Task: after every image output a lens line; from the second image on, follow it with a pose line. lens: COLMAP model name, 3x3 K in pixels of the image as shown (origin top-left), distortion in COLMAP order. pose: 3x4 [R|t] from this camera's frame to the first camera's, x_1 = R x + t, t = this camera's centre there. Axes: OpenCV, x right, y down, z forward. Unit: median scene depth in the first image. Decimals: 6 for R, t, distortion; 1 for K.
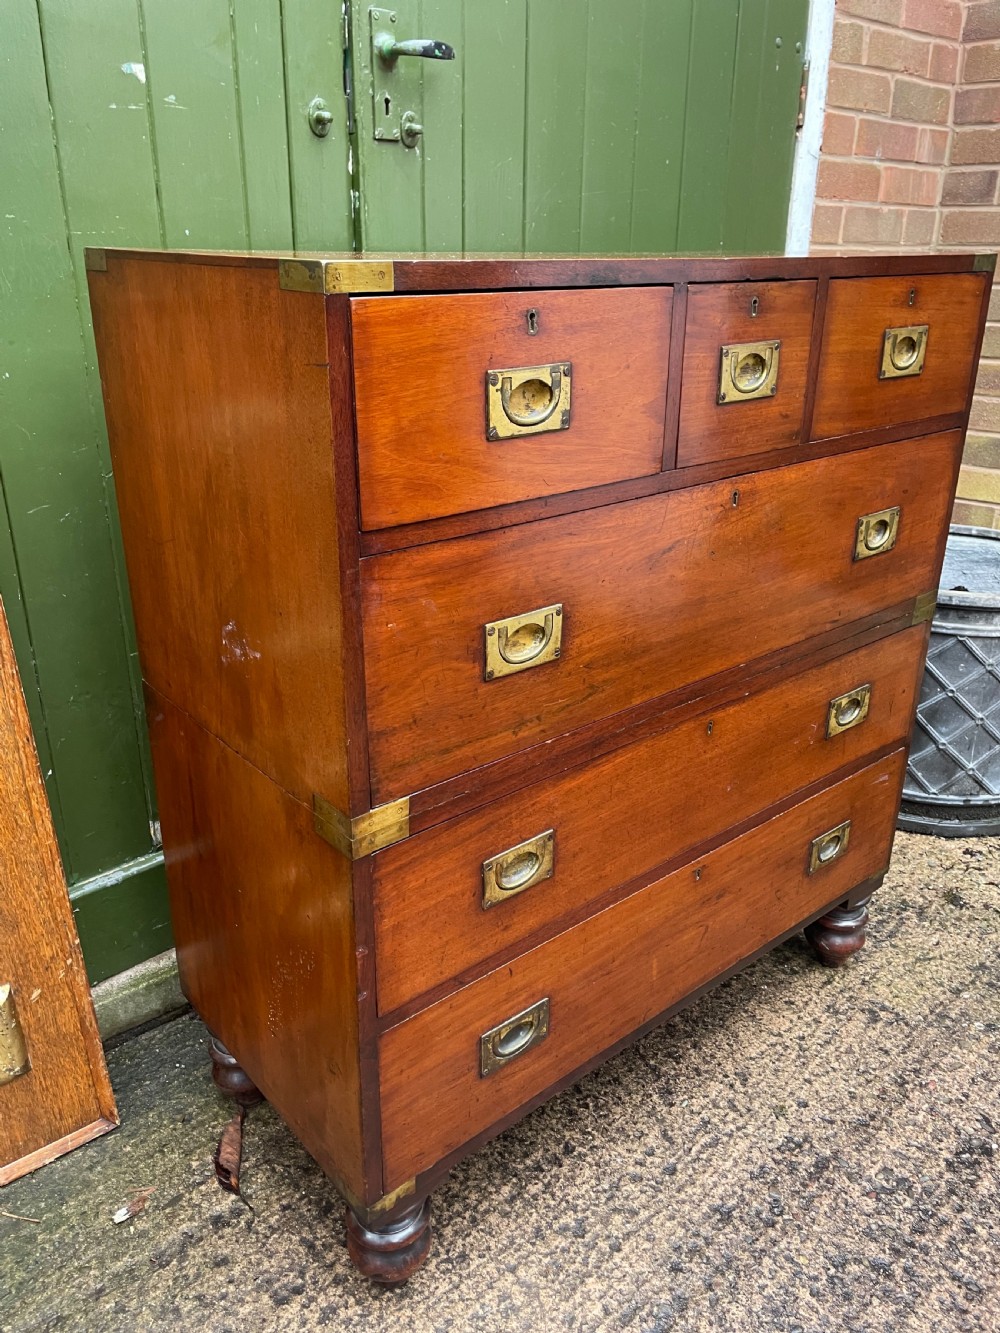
lens RADIAL K [[1004.8, 0, 499.9], [0, 1004.8, 660.6], [0, 0, 1]] dist [0.088540, -0.117217]
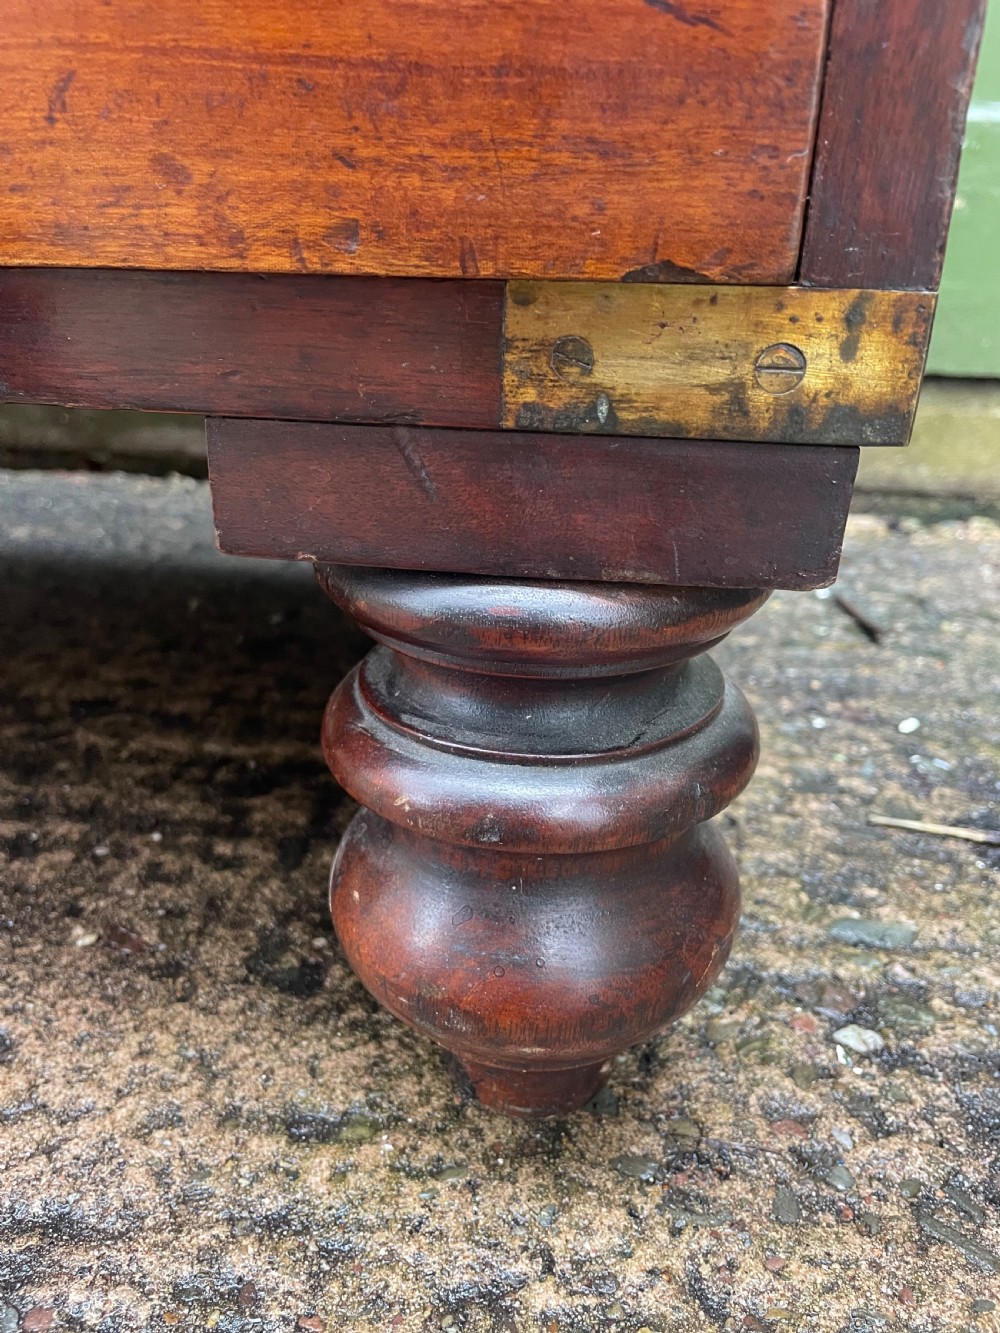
lens RADIAL K [[1028.9, 0, 497.4], [0, 1028.9, 667.7], [0, 0, 1]] dist [0.067944, -0.121034]
pose [[0.667450, 0.308113, -0.677921, 0.567575], [-0.289151, 0.946184, 0.145353, 0.298954], [0.686223, 0.099006, 0.720621, 1.212868]]
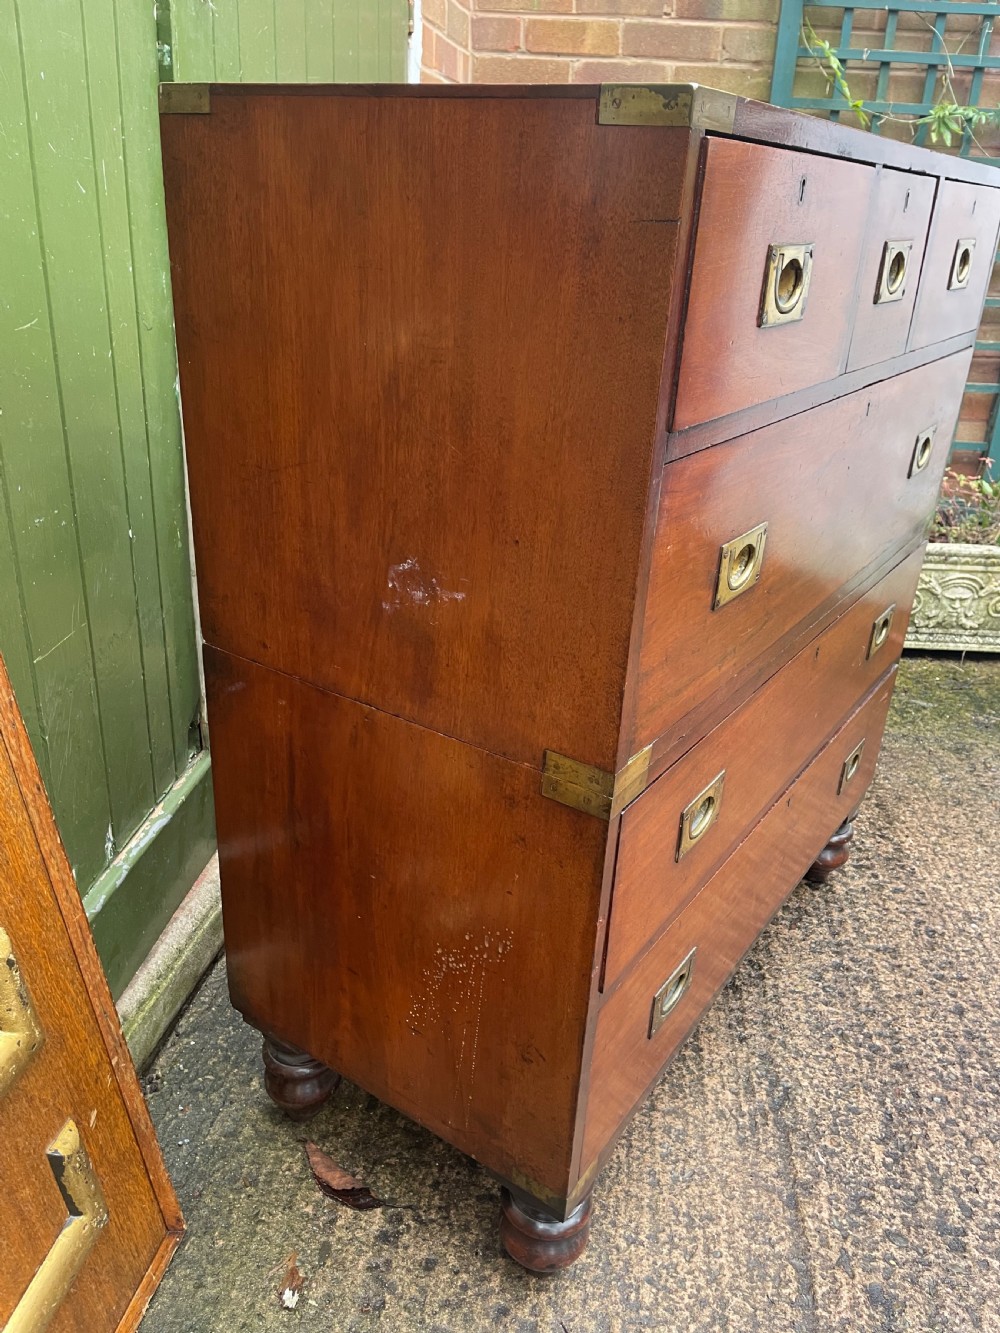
lens RADIAL K [[1000.8, 0, 508.3], [0, 1000.8, 678.4], [0, 0, 1]] dist [0.082512, -0.107128]
pose [[0.760708, -0.247279, 0.600147, -0.616447], [0.204263, 0.968814, 0.140270, -0.030112], [-0.616116, 0.015884, 0.787495, 0.227617]]
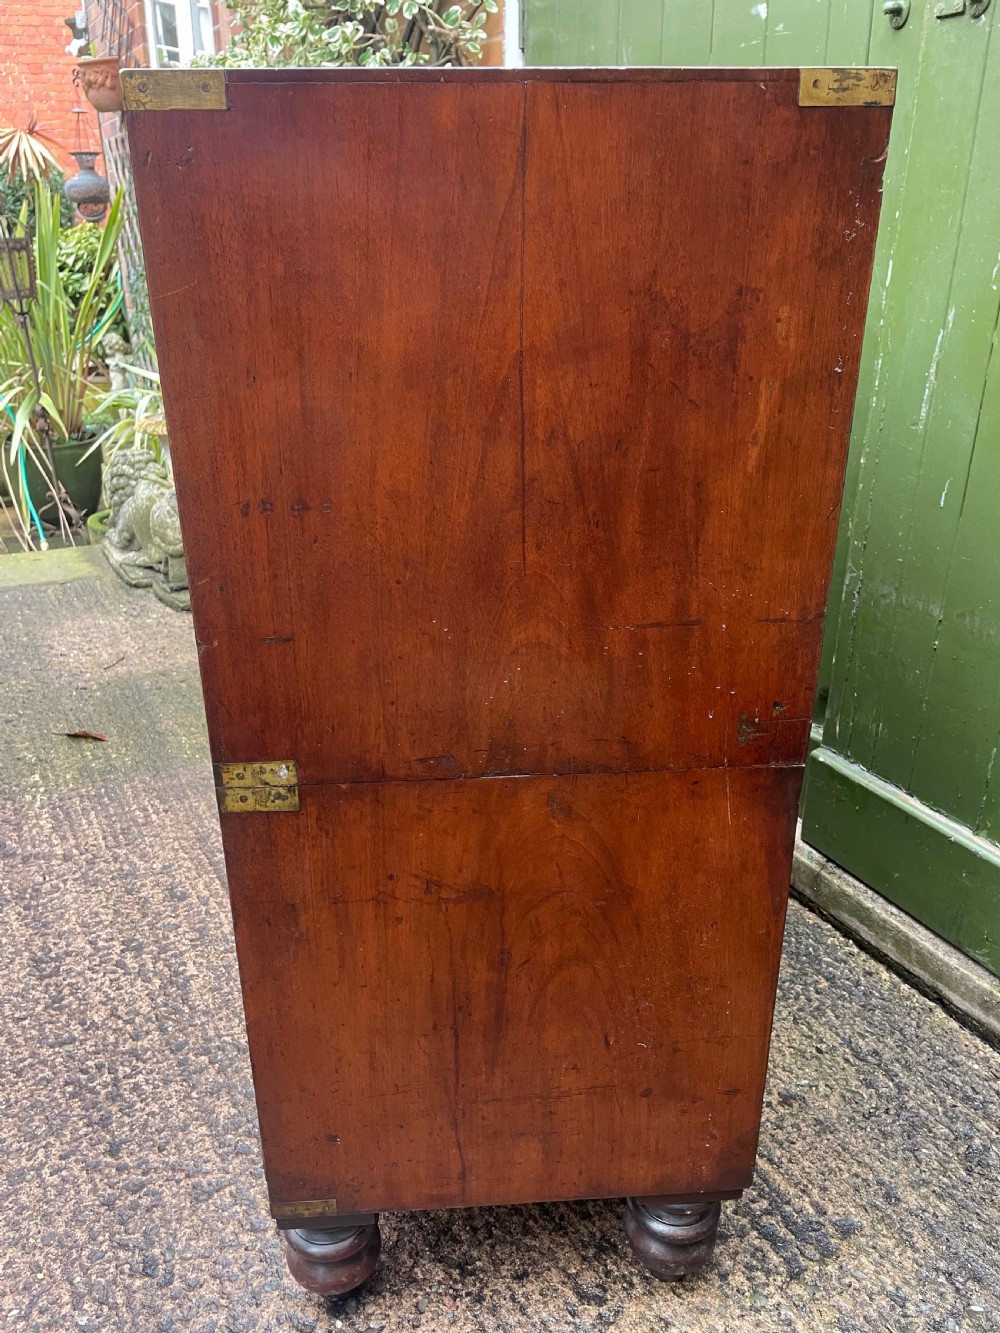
lens RADIAL K [[1001.9, 0, 497.0], [0, 1001.9, 686.8], [0, 0, 1]] dist [0.057860, -0.079501]
pose [[-0.189202, 0.399179, -0.897139, 1.046771], [-0.371402, 0.816675, 0.441704, -0.319441], [0.908990, 0.416771, -0.006261, 1.006999]]
